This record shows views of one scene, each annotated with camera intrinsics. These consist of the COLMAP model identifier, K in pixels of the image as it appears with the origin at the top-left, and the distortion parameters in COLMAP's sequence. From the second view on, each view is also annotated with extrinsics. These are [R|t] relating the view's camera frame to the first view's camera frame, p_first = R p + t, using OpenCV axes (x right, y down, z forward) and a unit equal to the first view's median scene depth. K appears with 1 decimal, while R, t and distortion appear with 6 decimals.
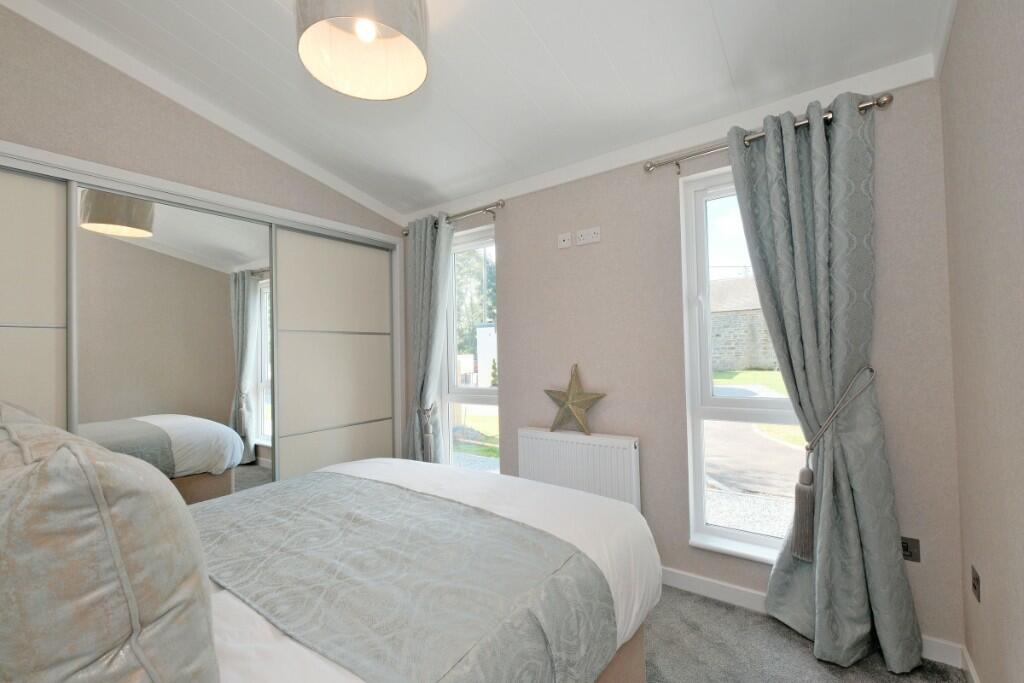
lens RADIAL K [[441.4, 0, 511.1], [0, 441.4, 344.8], [0, 0, 1]] dist [-0.002752, 0.000018]
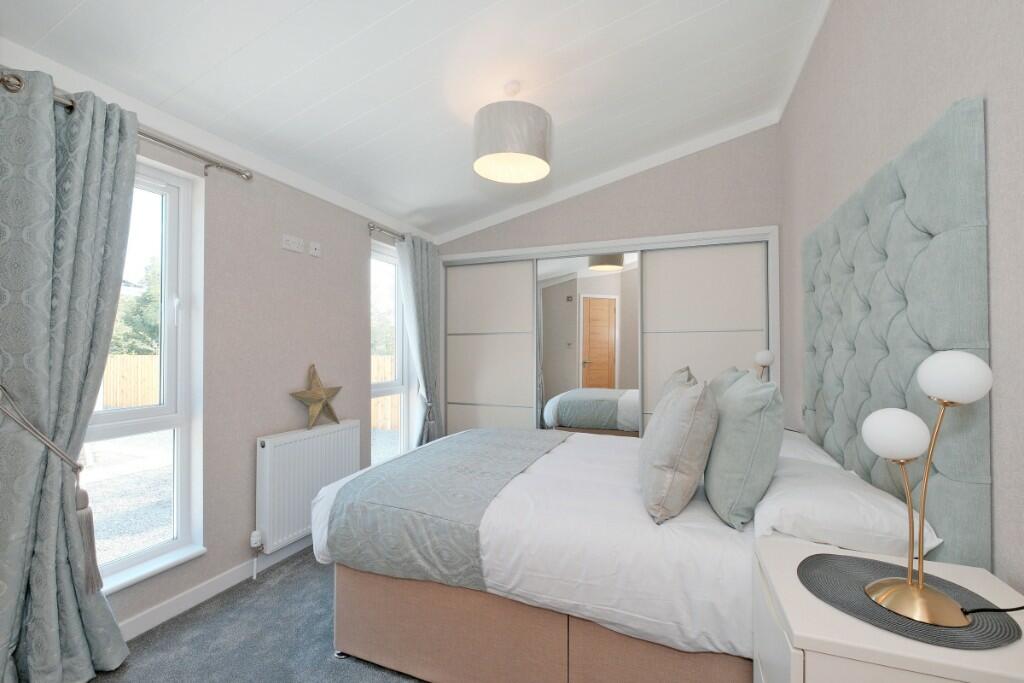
lens RADIAL K [[441.4, 0, 511.1], [0, 441.4, 344.8], [0, 0, 1]] dist [-0.002752, 0.000018]
pose [[-0.250444, 0.028120, 0.967723, -1.015687], [-0.007132, 0.999497, -0.030889, 0.024754], [-0.968105, -0.014637, -0.250118, 0.799925]]
